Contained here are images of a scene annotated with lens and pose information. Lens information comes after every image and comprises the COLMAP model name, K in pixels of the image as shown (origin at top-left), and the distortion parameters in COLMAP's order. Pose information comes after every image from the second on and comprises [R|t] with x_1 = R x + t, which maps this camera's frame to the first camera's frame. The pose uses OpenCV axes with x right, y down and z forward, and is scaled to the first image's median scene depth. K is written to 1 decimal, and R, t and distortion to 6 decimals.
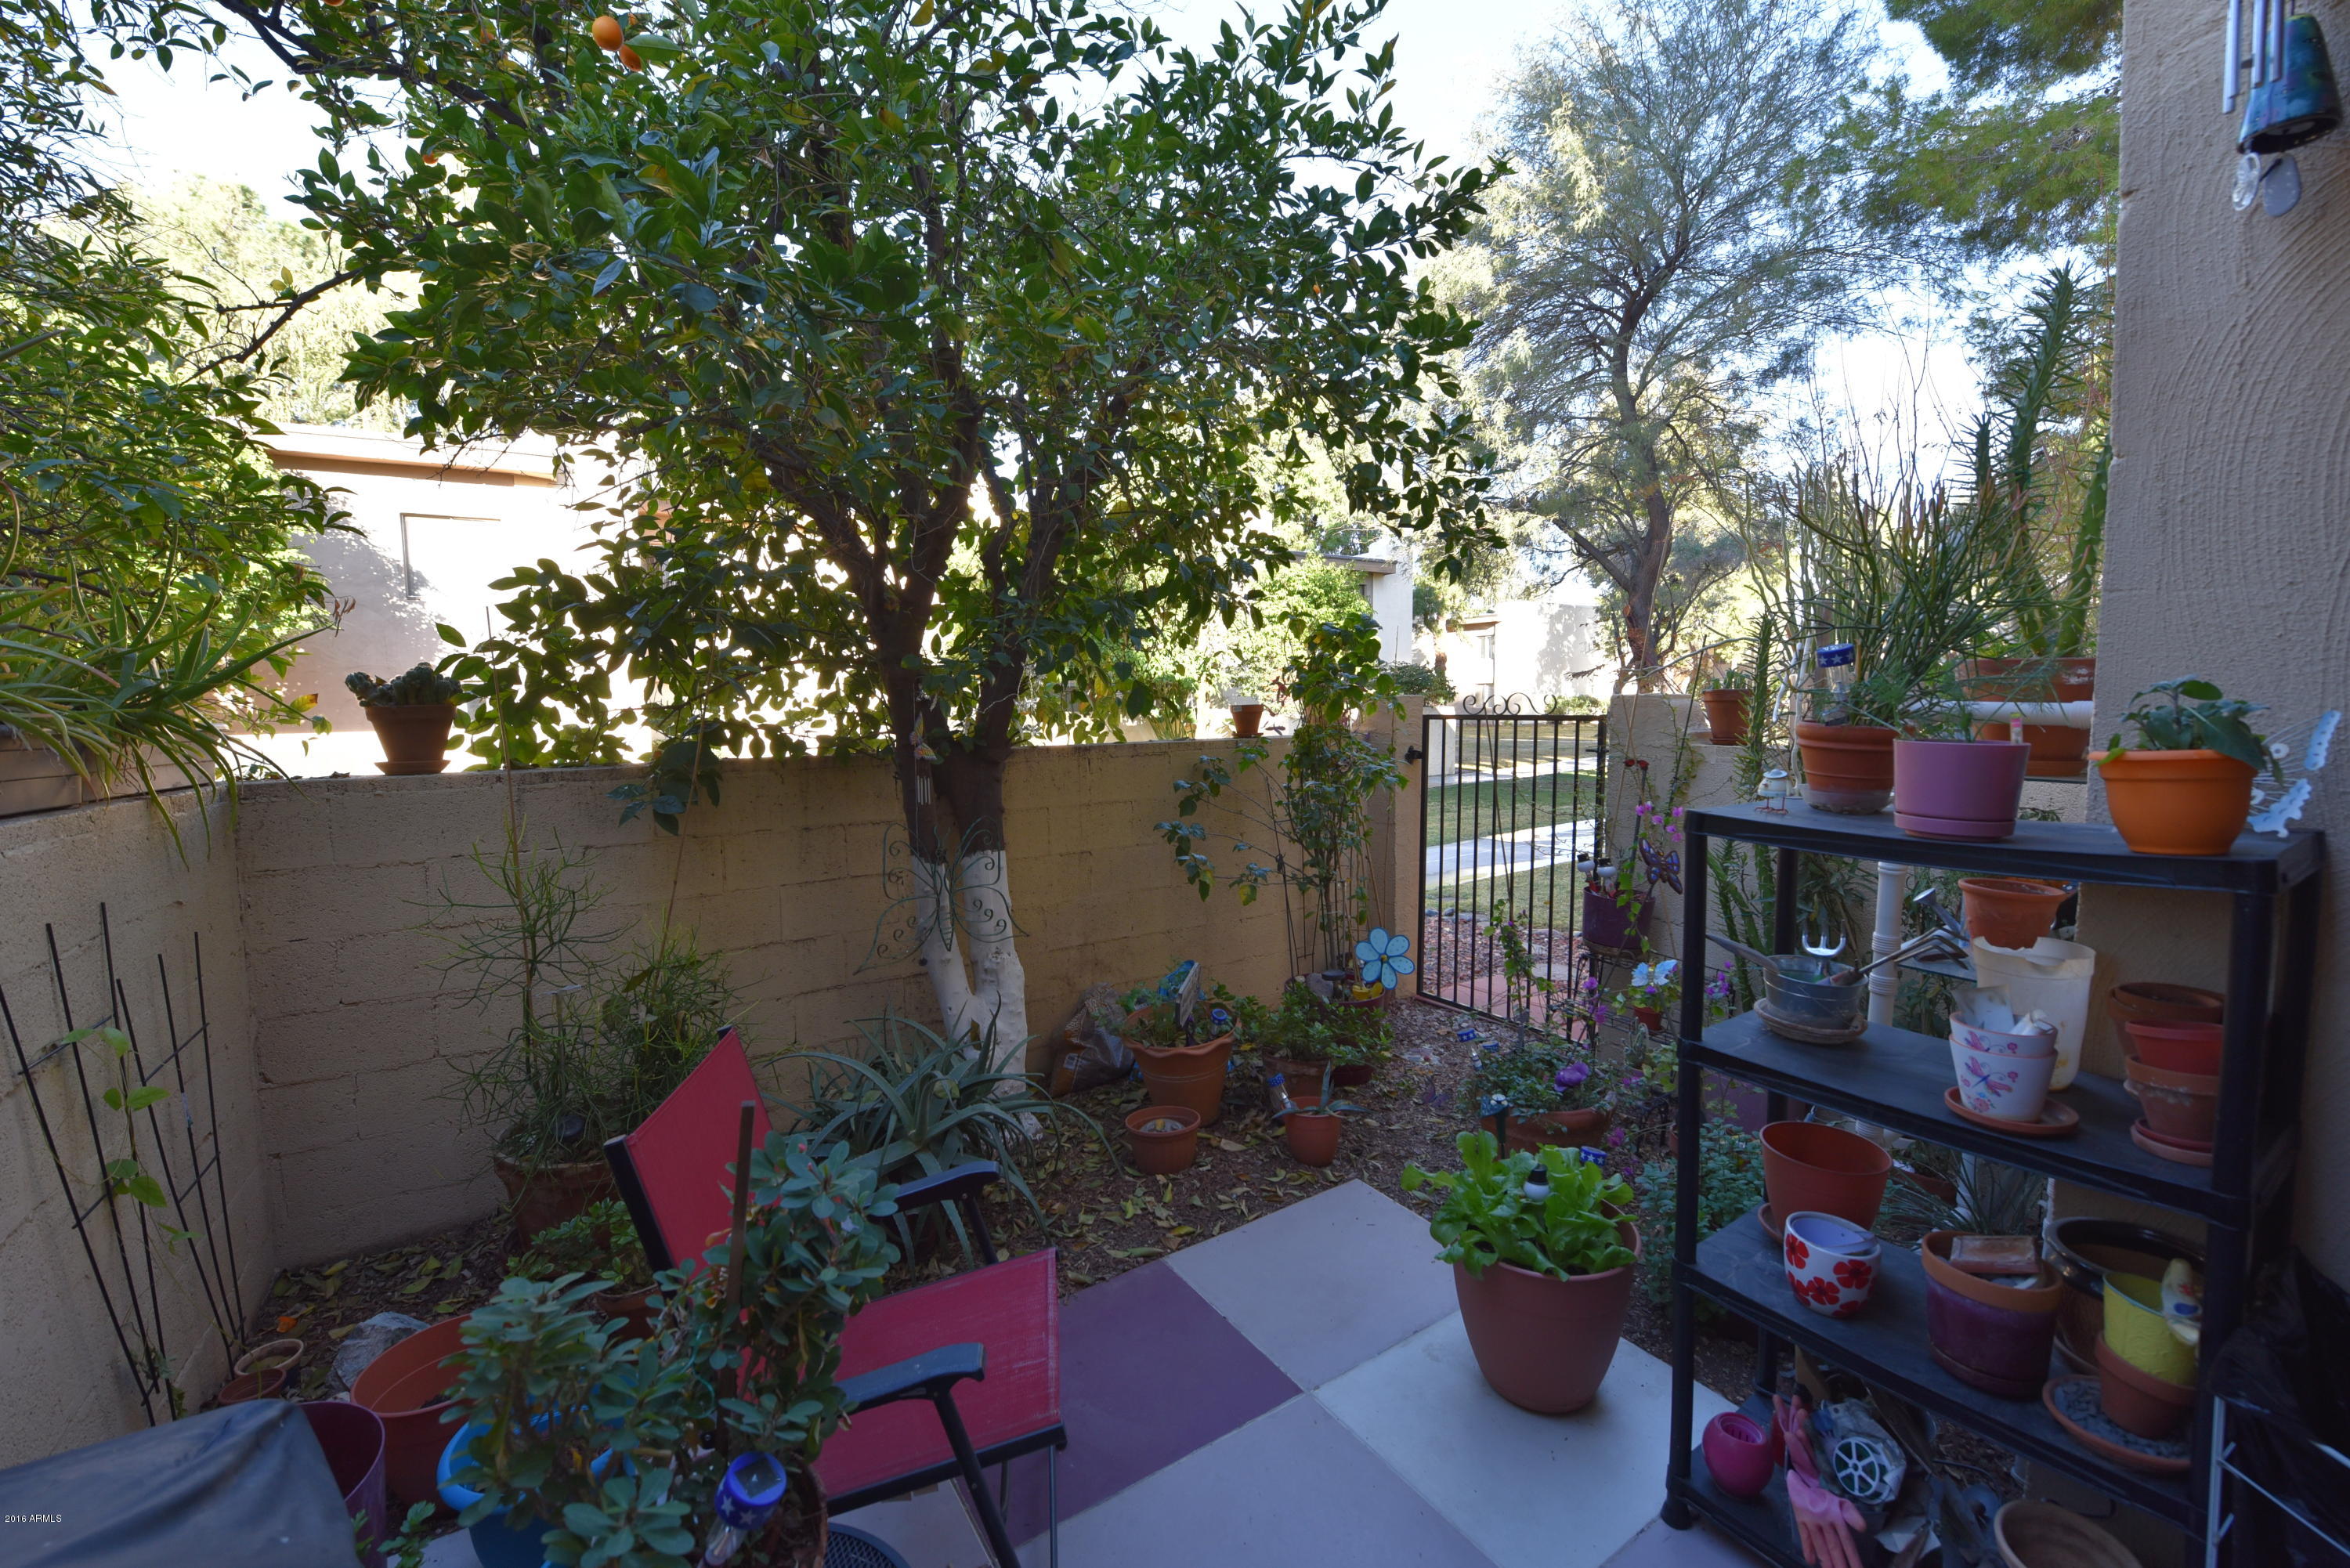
lens RADIAL K [[928.4, 0, 1188.4], [0, 928.4, 785.8], [0, 0, 1]] dist [-0.022876, 0.000184]
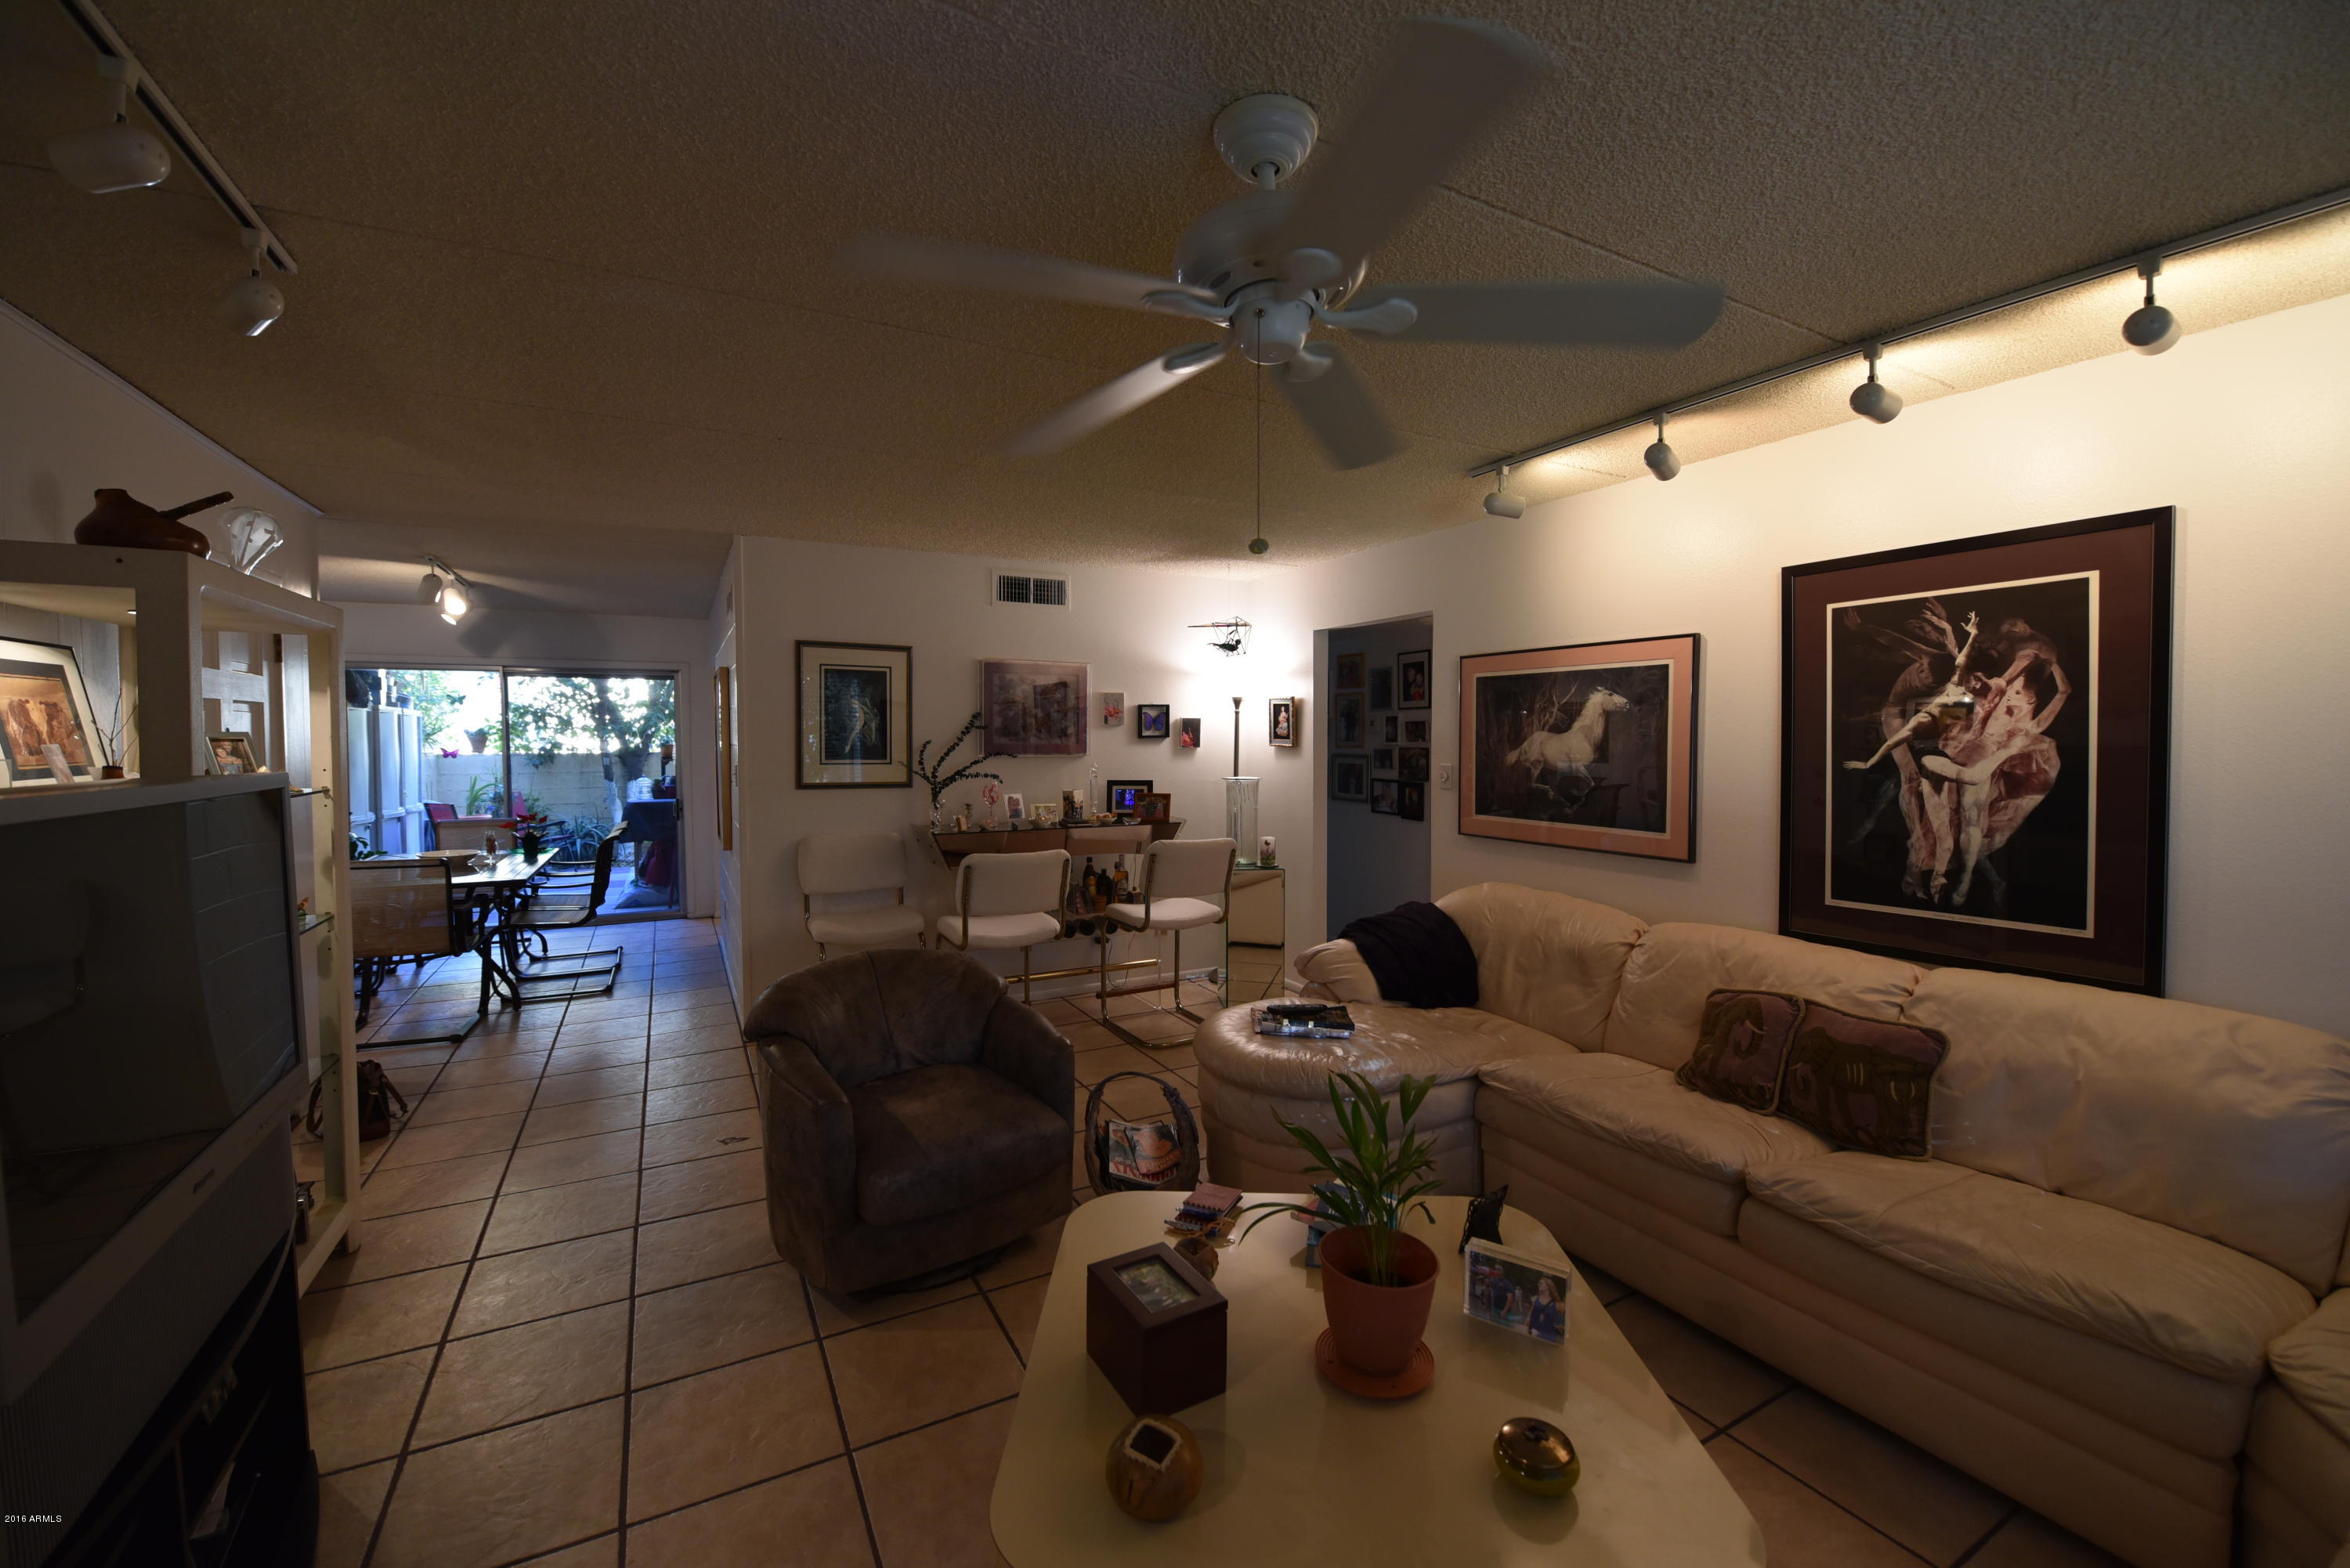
lens RADIAL K [[928.4, 0, 1171.0], [0, 928.4, 777.1], [0, 0, 1]] dist [-0.022876, 0.000184]
pose [[0.995146, 0.018081, -0.096736, 2.723487], [-0.021754, 0.999077, -0.037043, 0.181512], [0.095976, 0.038967, 0.994621, -2.872265]]
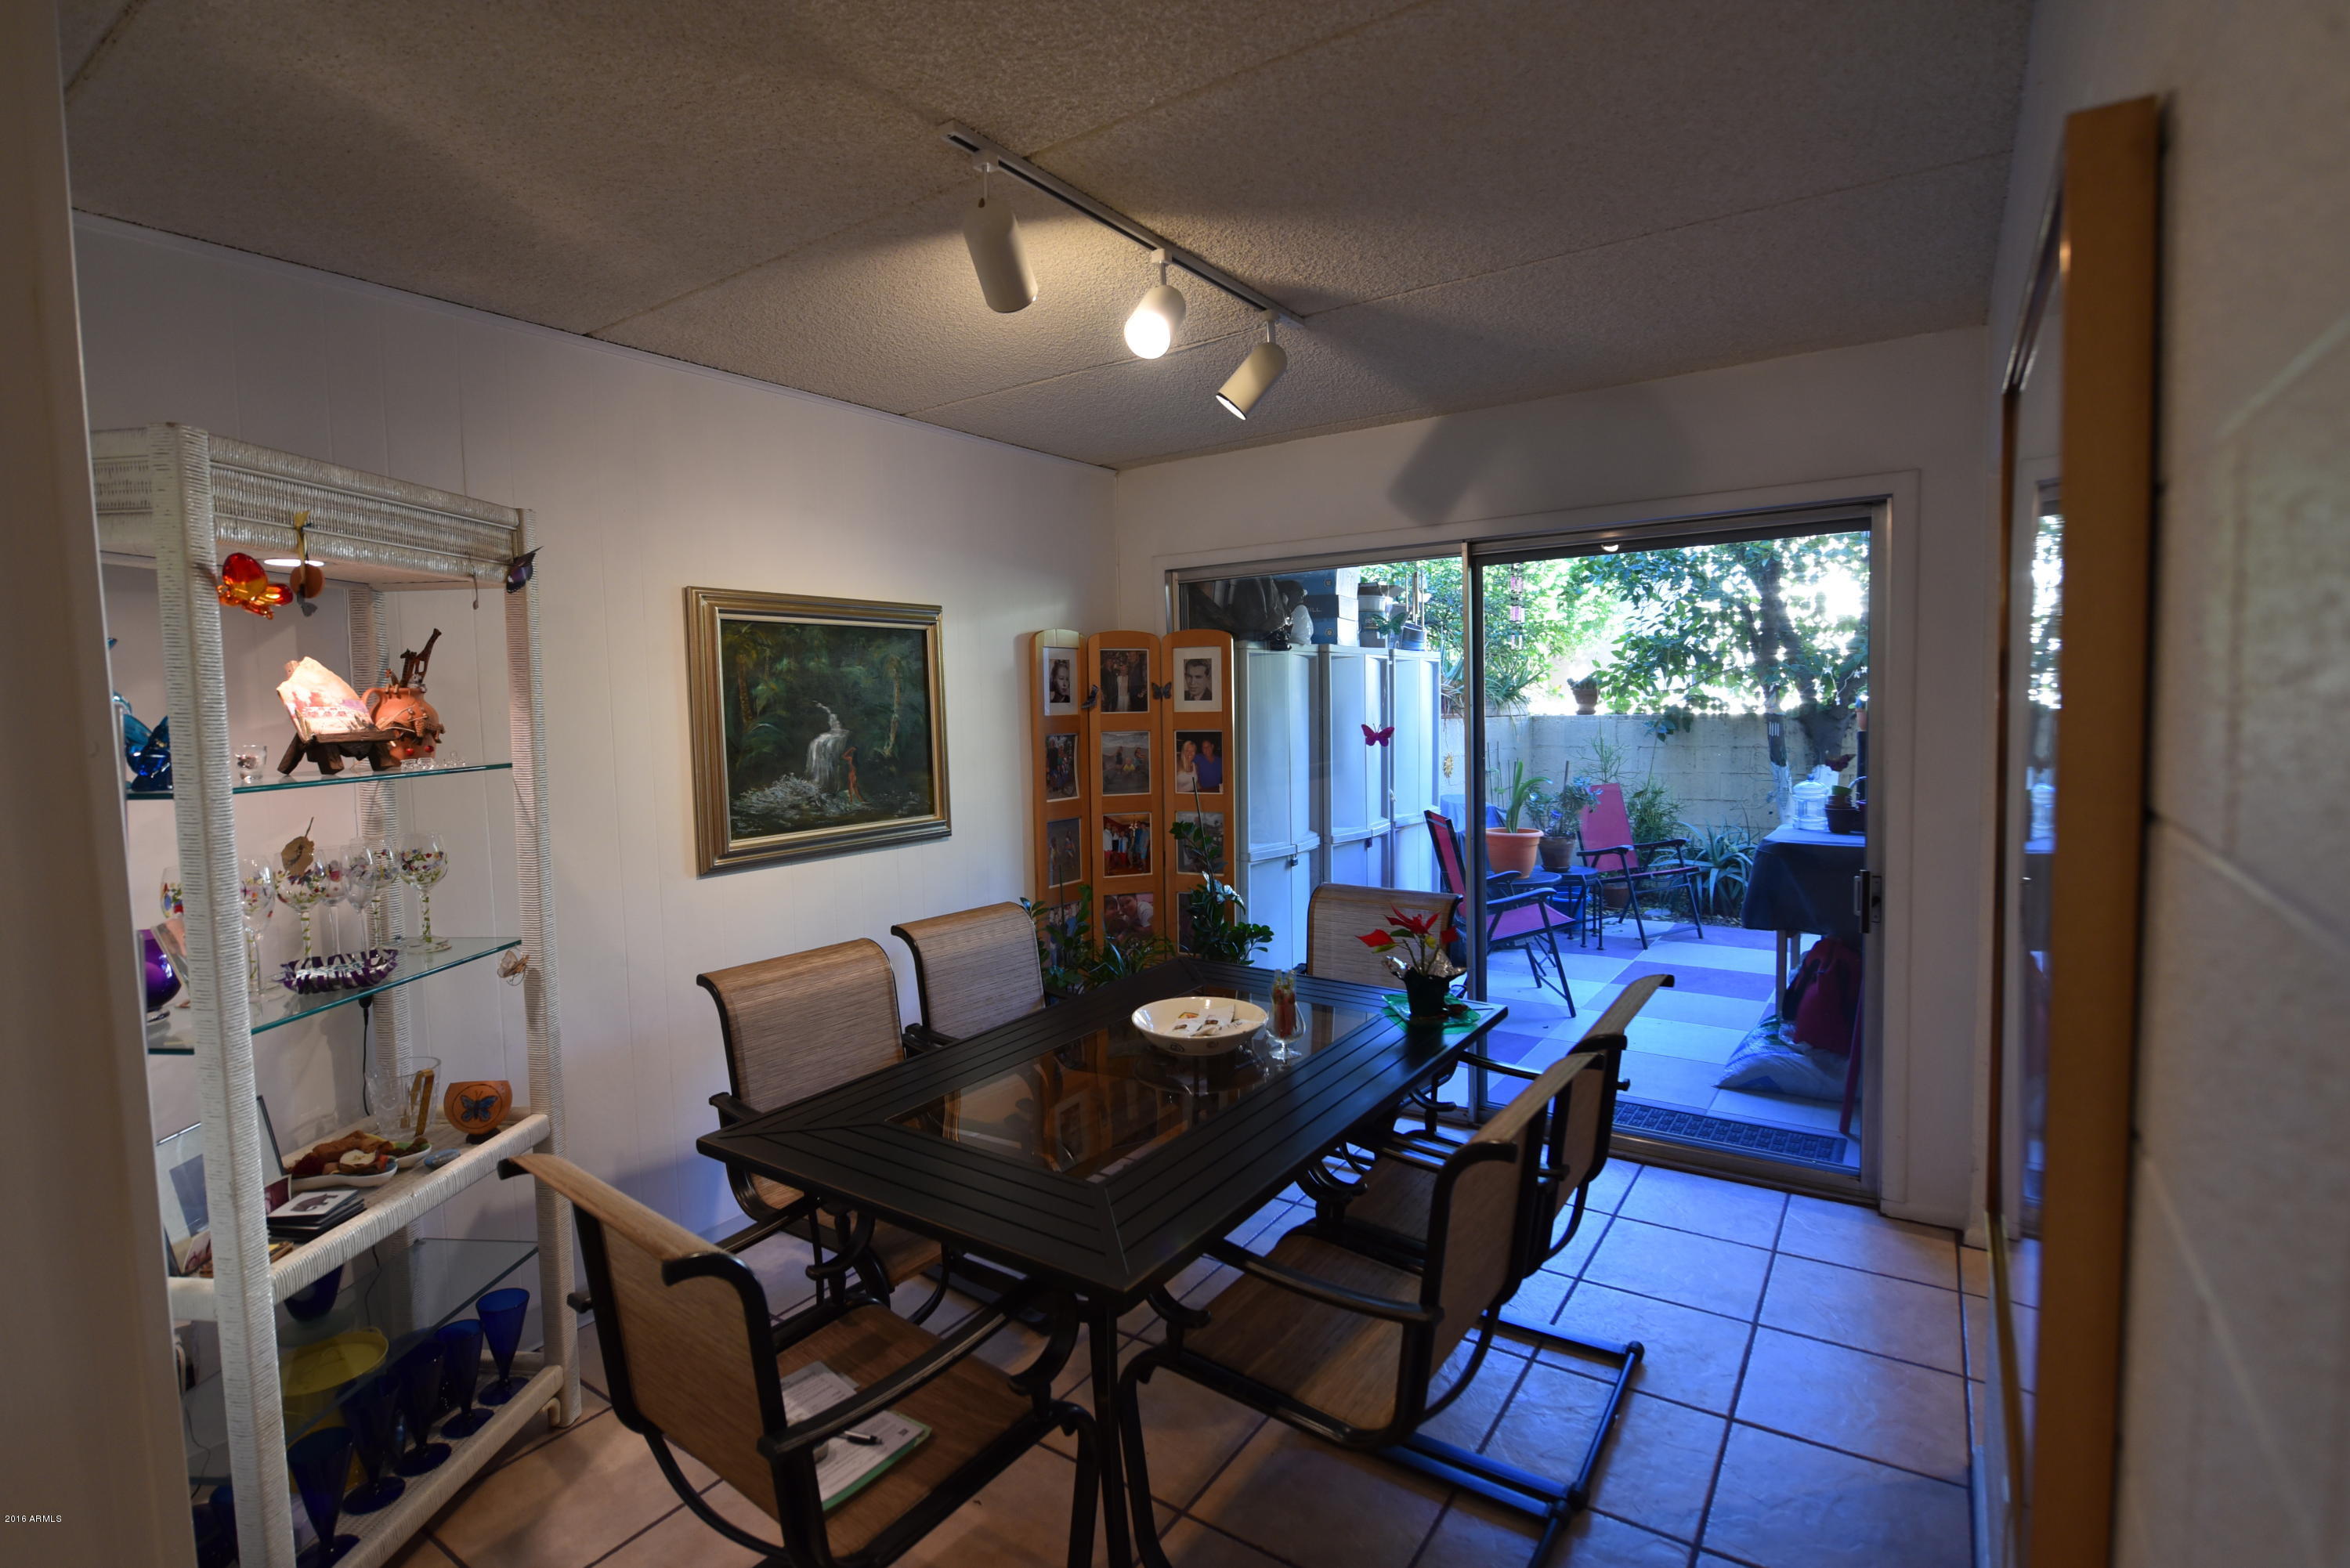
lens RADIAL K [[1118.5, 0, 1181.3], [0, 1118.5, 772.1], [0, 0, 1]] dist [-0.005359, -0.002460]
pose [[0.378598, 0.072962, -0.922681, 1.782938], [-0.059682, 0.996738, 0.054329, 0.048901], [0.923635, 0.034499, 0.381718, -1.374068]]
